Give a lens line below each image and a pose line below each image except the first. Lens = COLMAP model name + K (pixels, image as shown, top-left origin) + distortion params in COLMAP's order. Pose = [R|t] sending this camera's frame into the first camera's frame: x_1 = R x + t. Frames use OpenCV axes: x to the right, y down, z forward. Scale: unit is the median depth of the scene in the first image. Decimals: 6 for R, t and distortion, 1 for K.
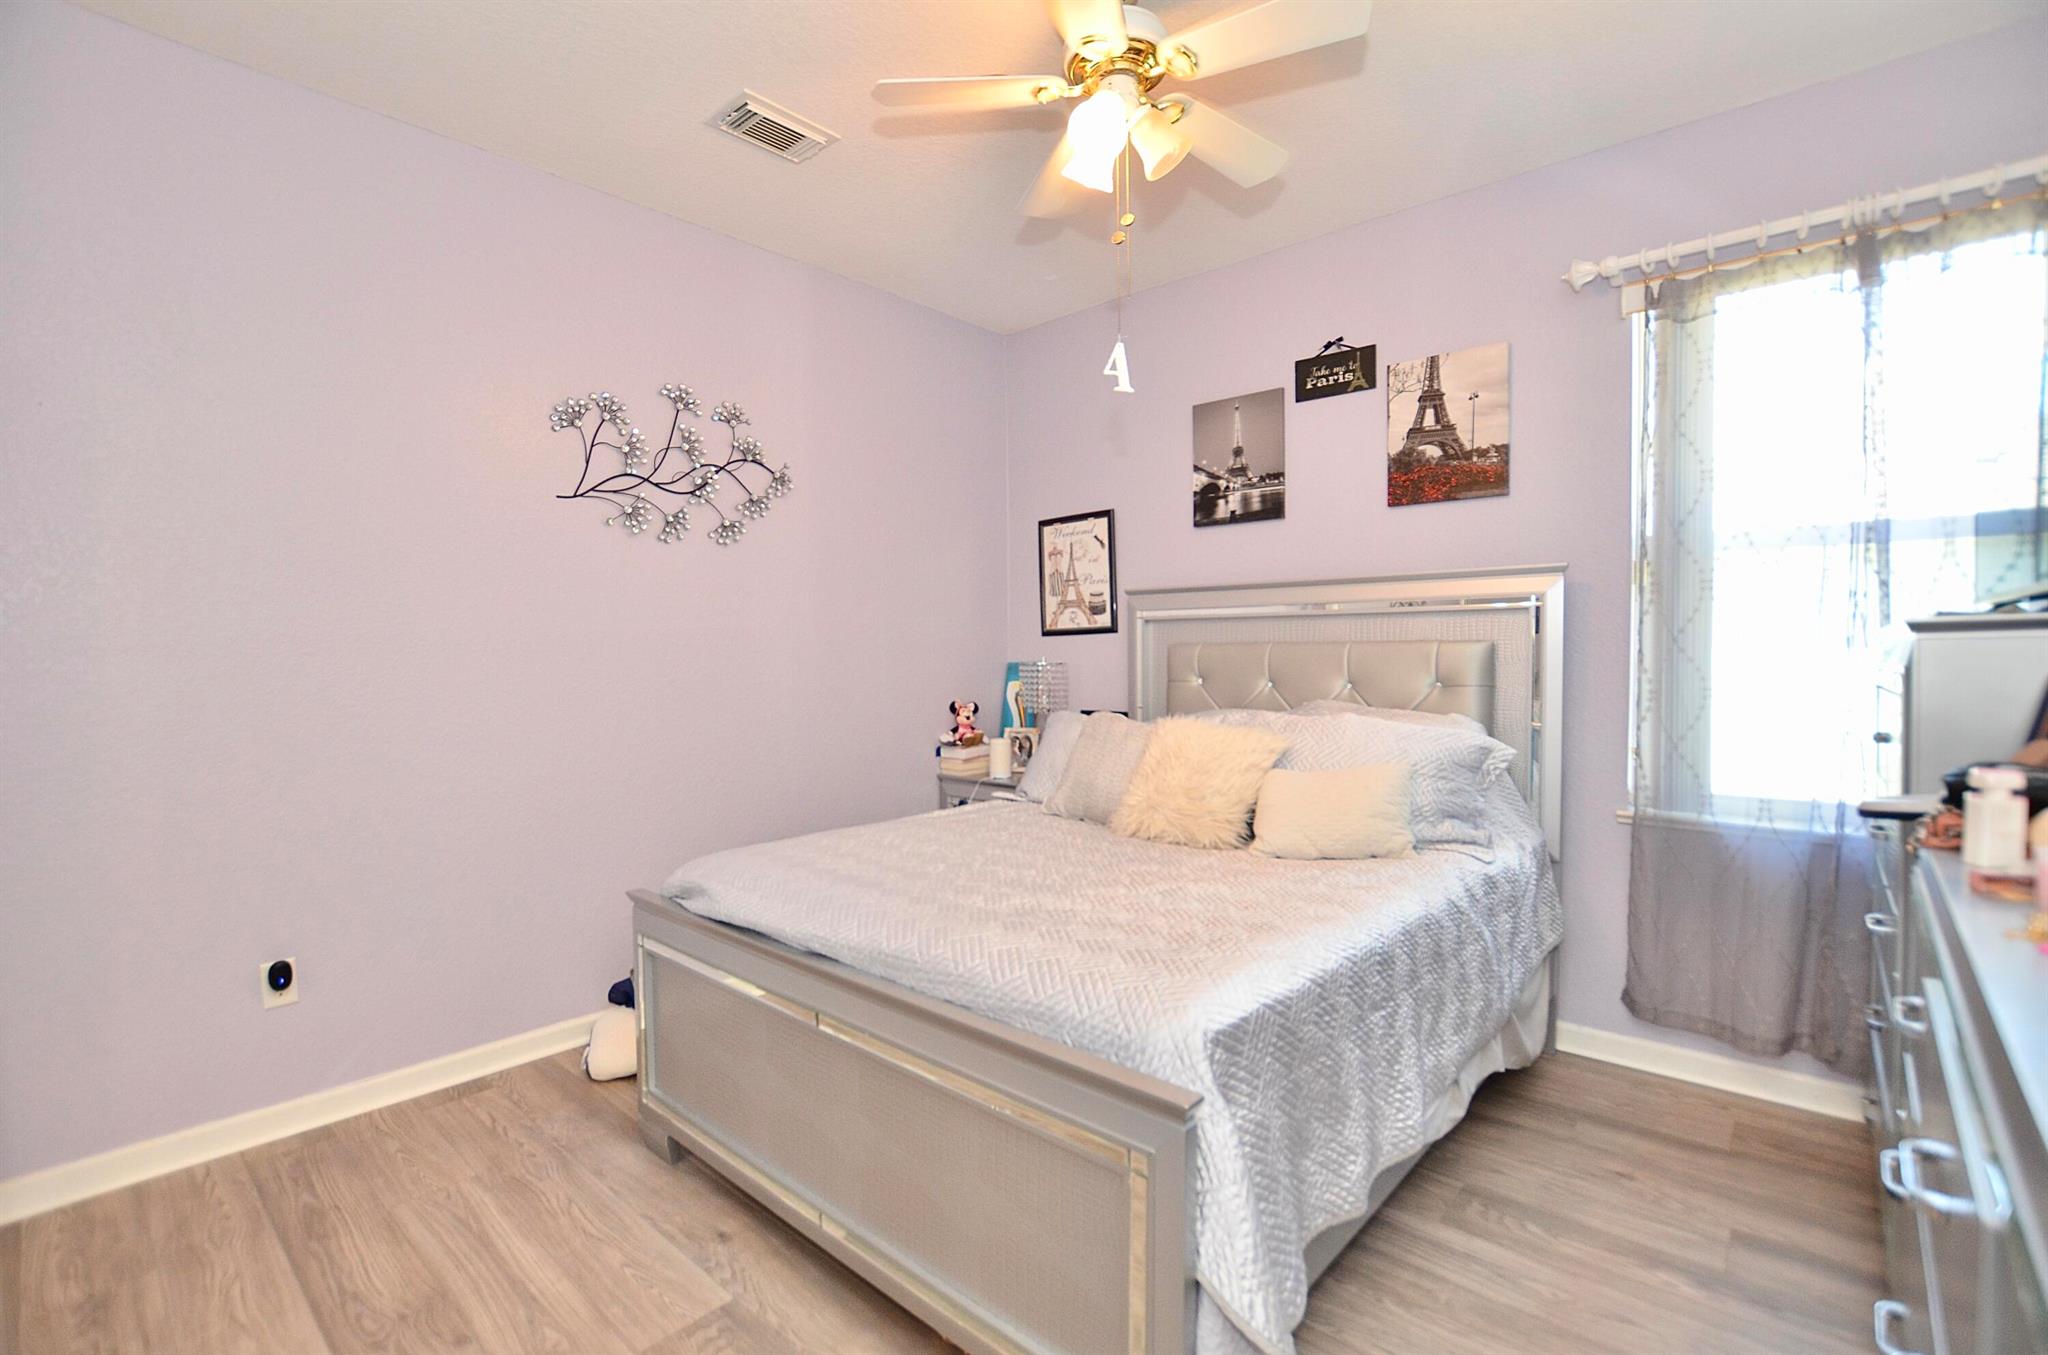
lens RADIAL K [[898.8, 0, 1021.2], [0, 898.8, 687.6], [0, 0, 1]] dist [-0.034590, 0.005130]
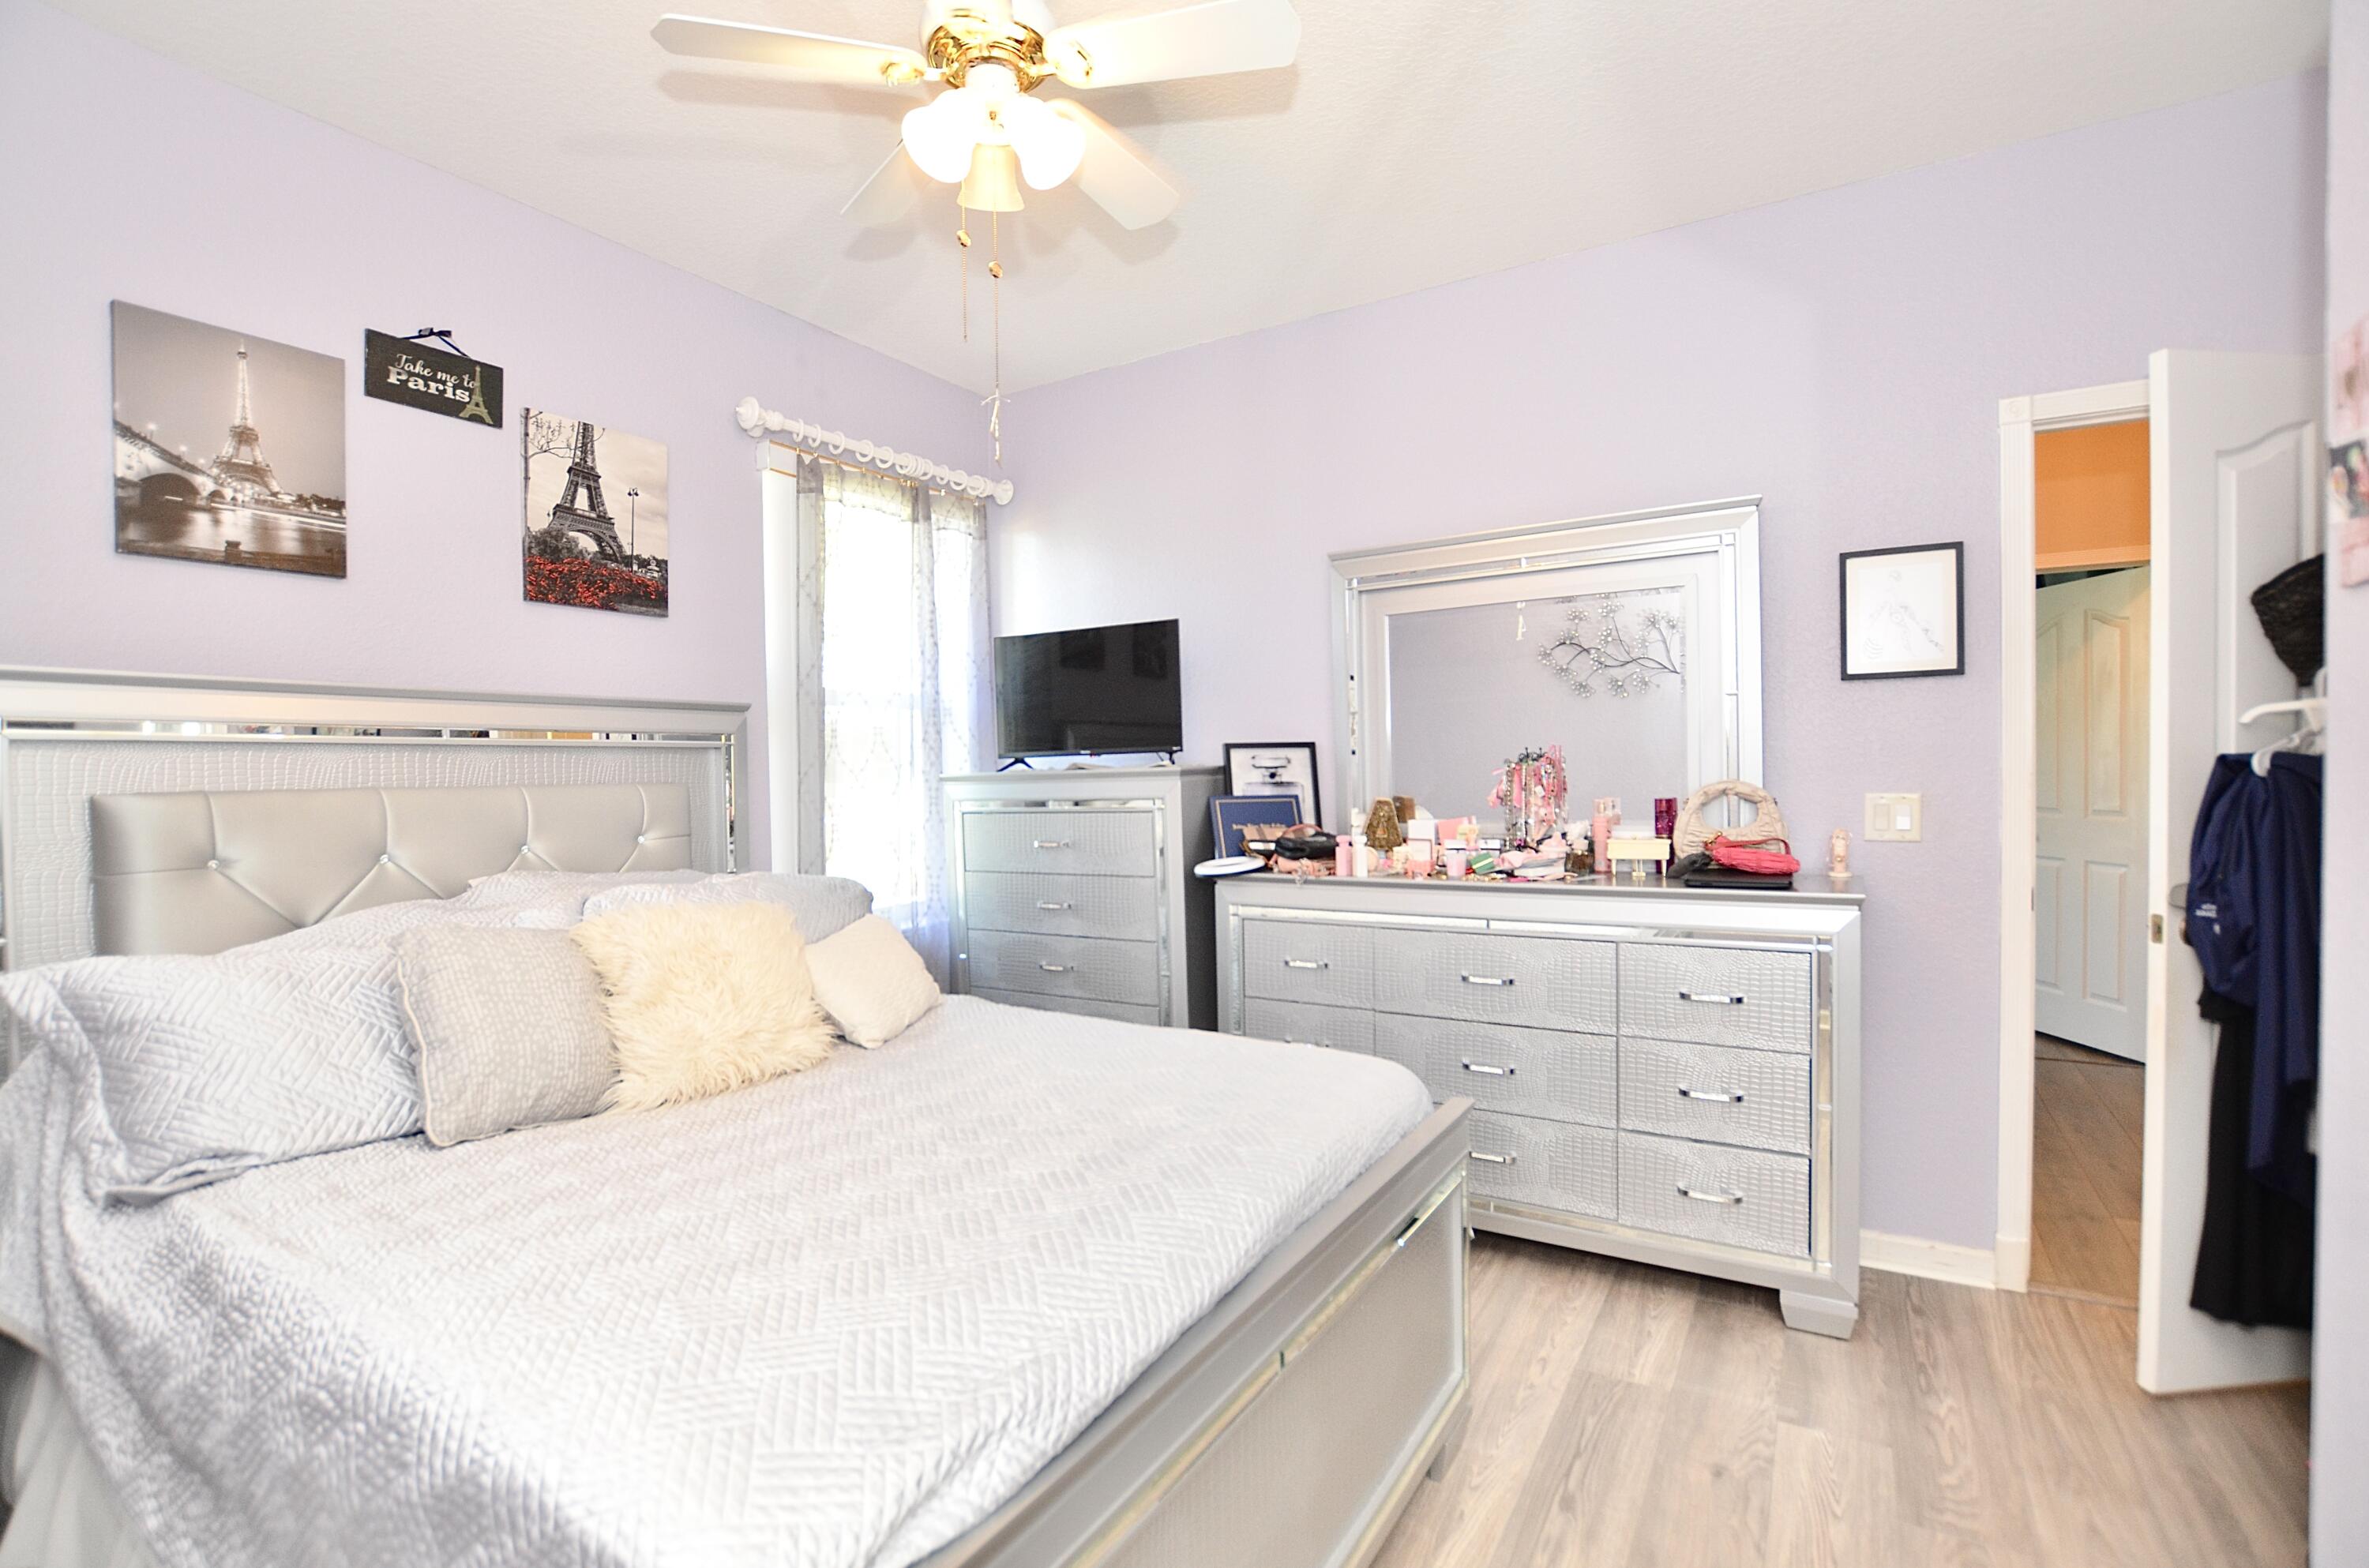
lens RADIAL K [[1039.6, 0, 1181.3], [0, 1039.6, 795.6], [0, 0, 1]] dist [-0.034590, 0.005130]
pose [[-0.186116, -0.012382, 0.982450, -0.510095], [0.066576, 0.997463, 0.025184, -0.029558], [-0.980270, 0.070095, -0.184819, 0.645053]]
